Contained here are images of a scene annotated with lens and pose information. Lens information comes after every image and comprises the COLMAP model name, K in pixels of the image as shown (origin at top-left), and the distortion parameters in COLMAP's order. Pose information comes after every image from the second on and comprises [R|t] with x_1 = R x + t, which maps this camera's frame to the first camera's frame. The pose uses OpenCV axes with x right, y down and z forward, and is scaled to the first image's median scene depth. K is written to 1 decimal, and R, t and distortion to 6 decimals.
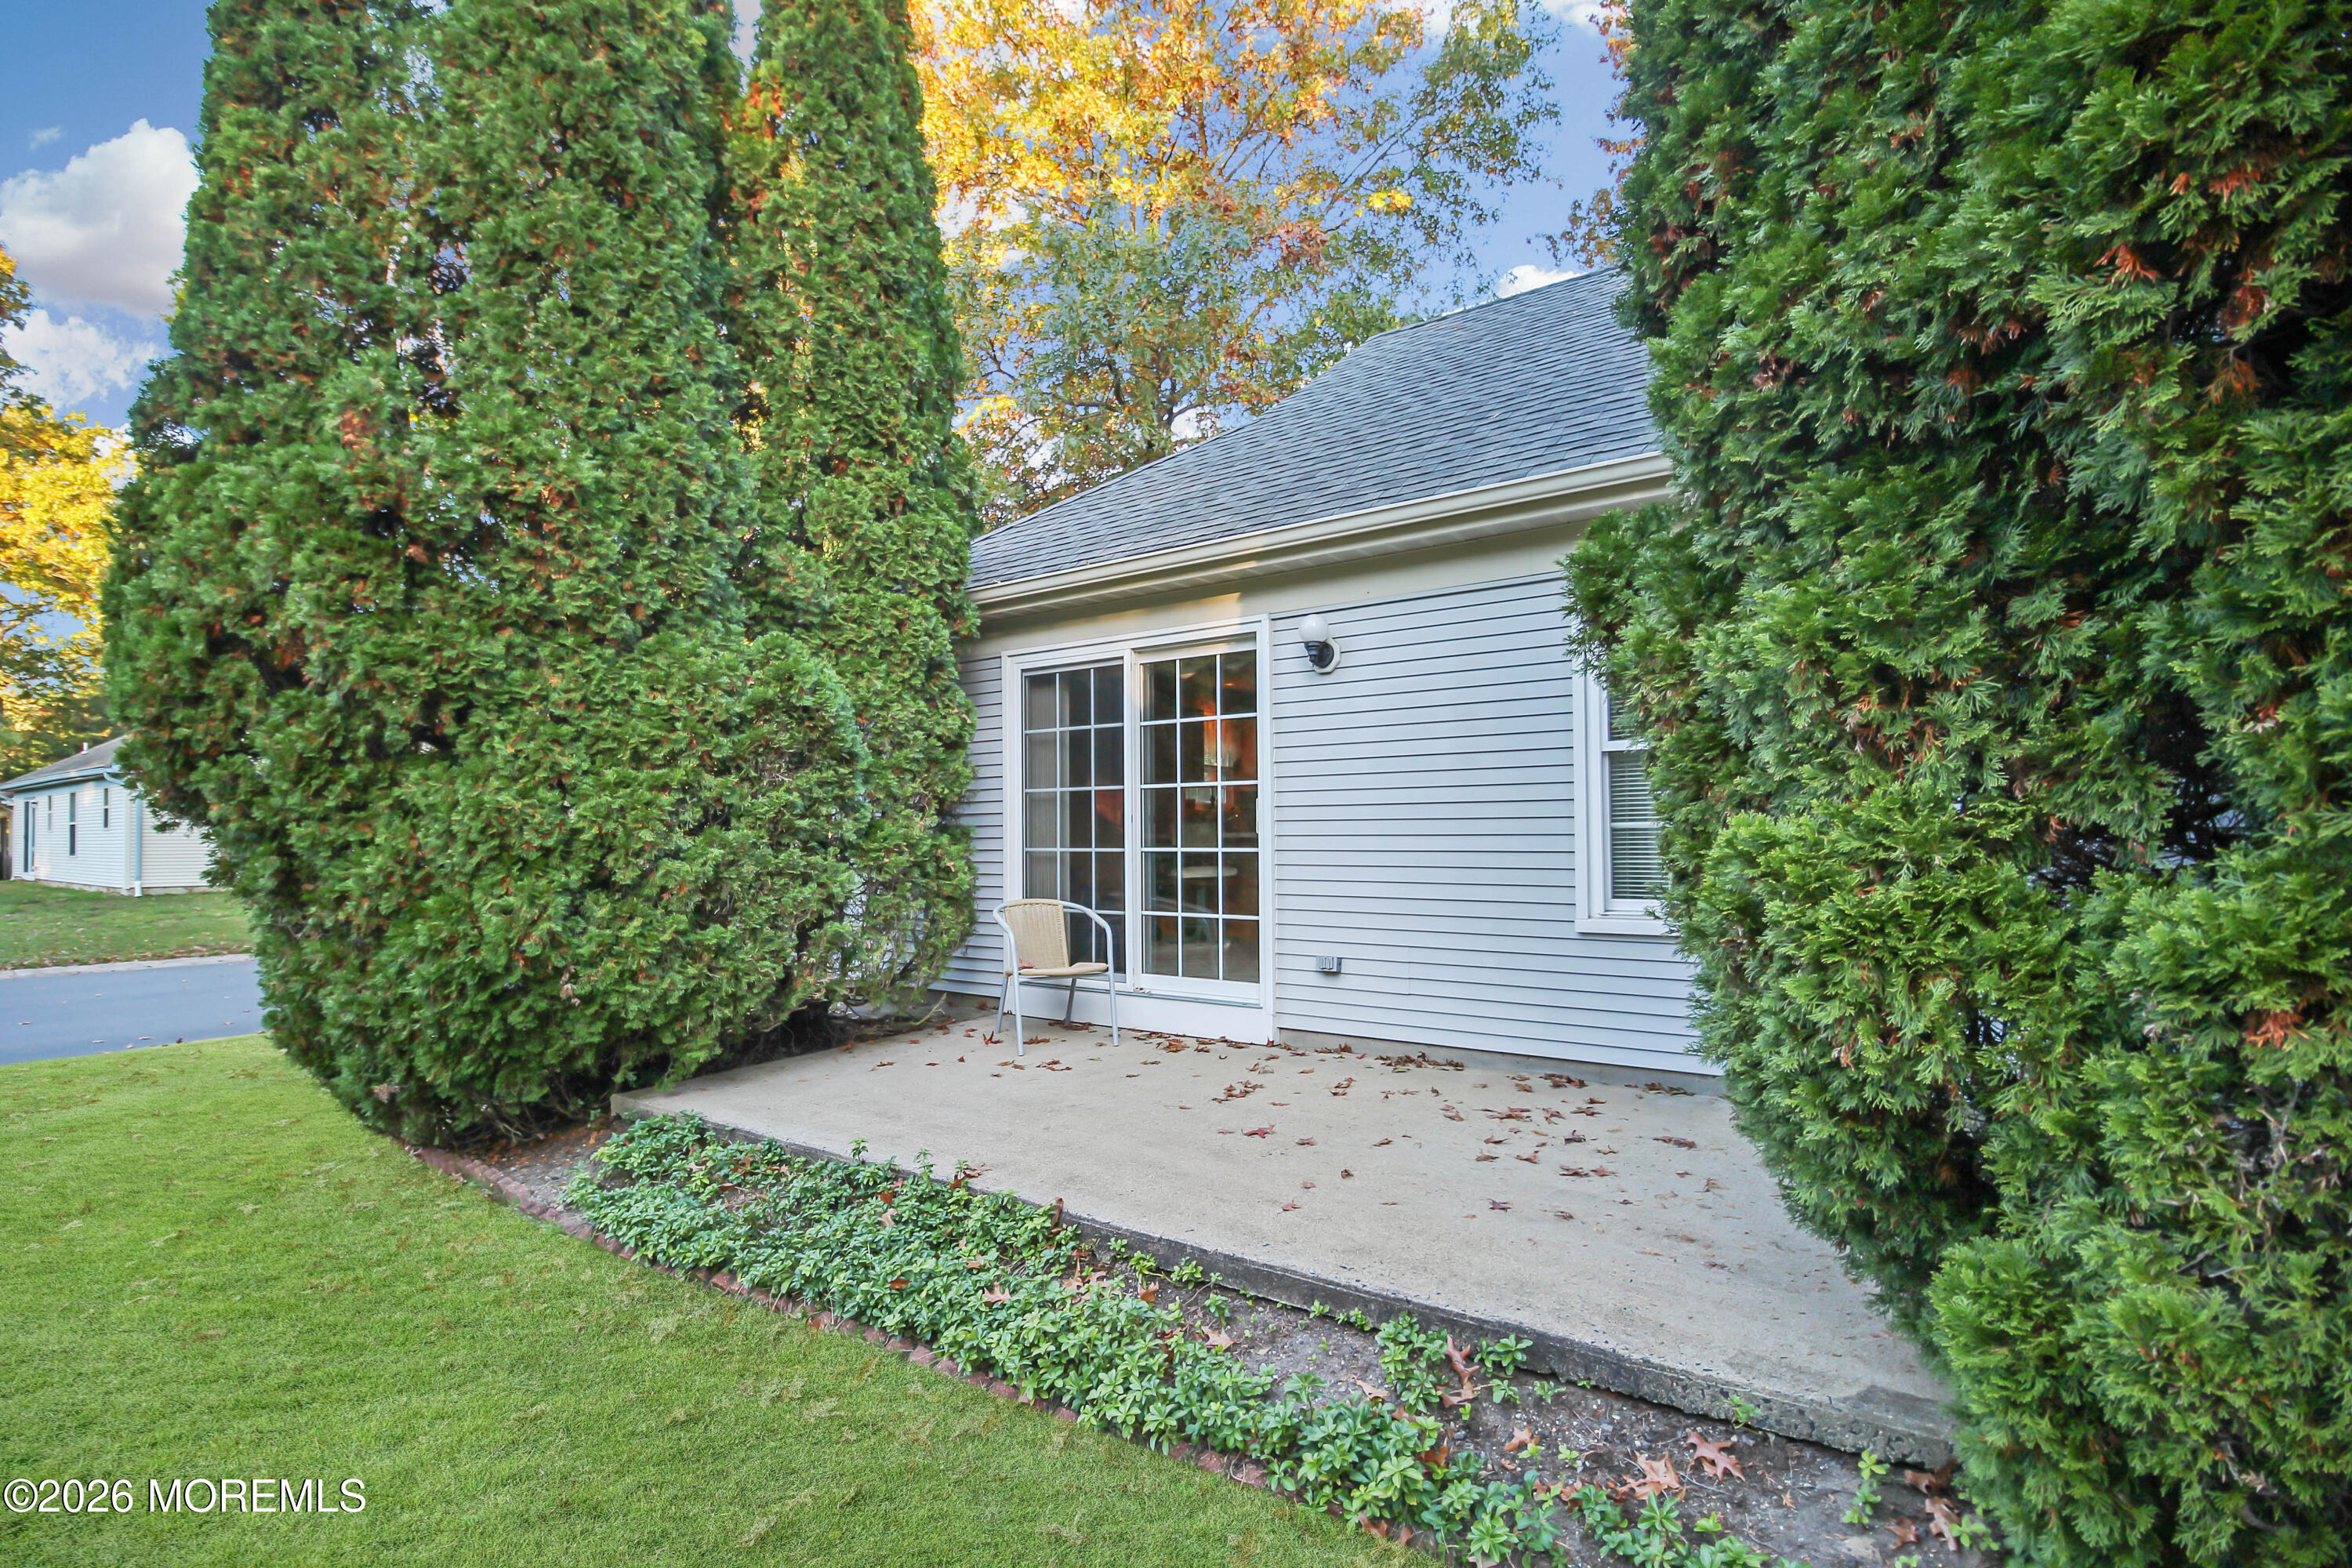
lens RADIAL K [[1044.5, 0, 1176.0], [0, 1044.5, 784.0], [0, 0, 1]] dist [-0.020300, -0.000639]
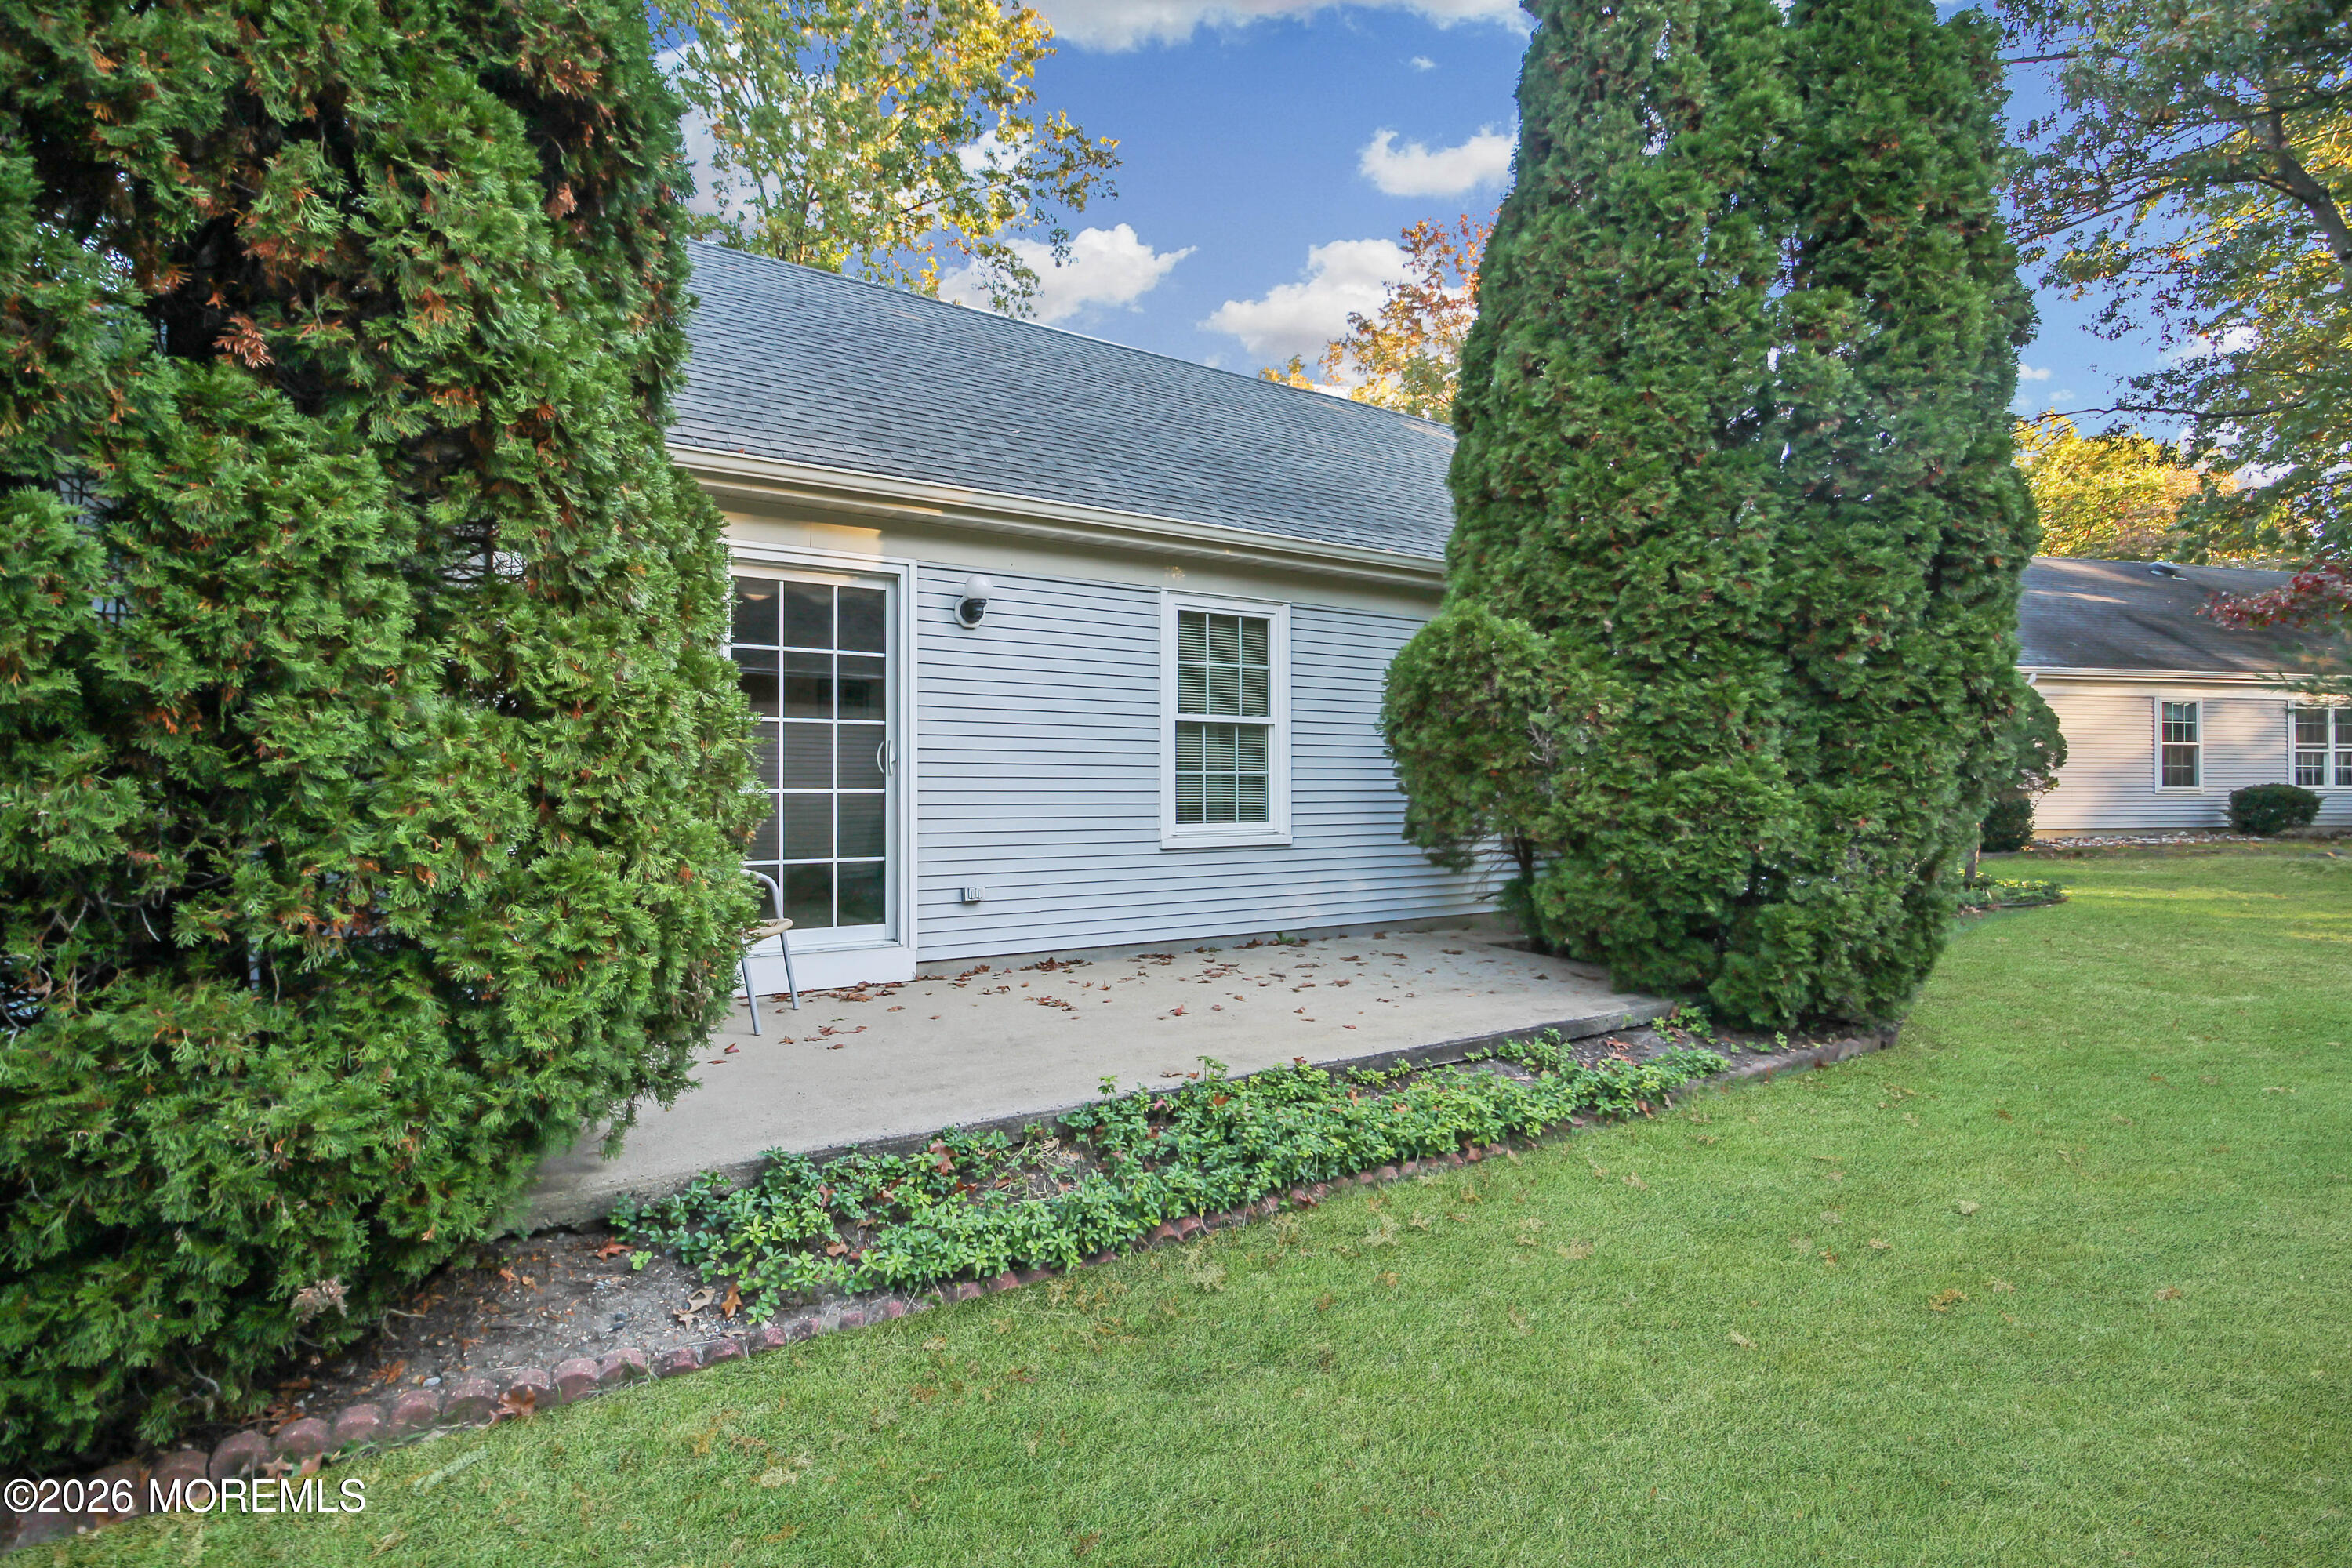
lens RADIAL K [[1044.5, 0, 1176.0], [0, 1044.5, 784.0], [0, 0, 1]] dist [-0.020300, -0.000639]
pose [[0.418937, 0.007148, 0.907987, -0.734744], [-0.046403, 0.998831, 0.013547, 0.029946], [-0.906829, -0.047808, 0.418778, 0.338013]]
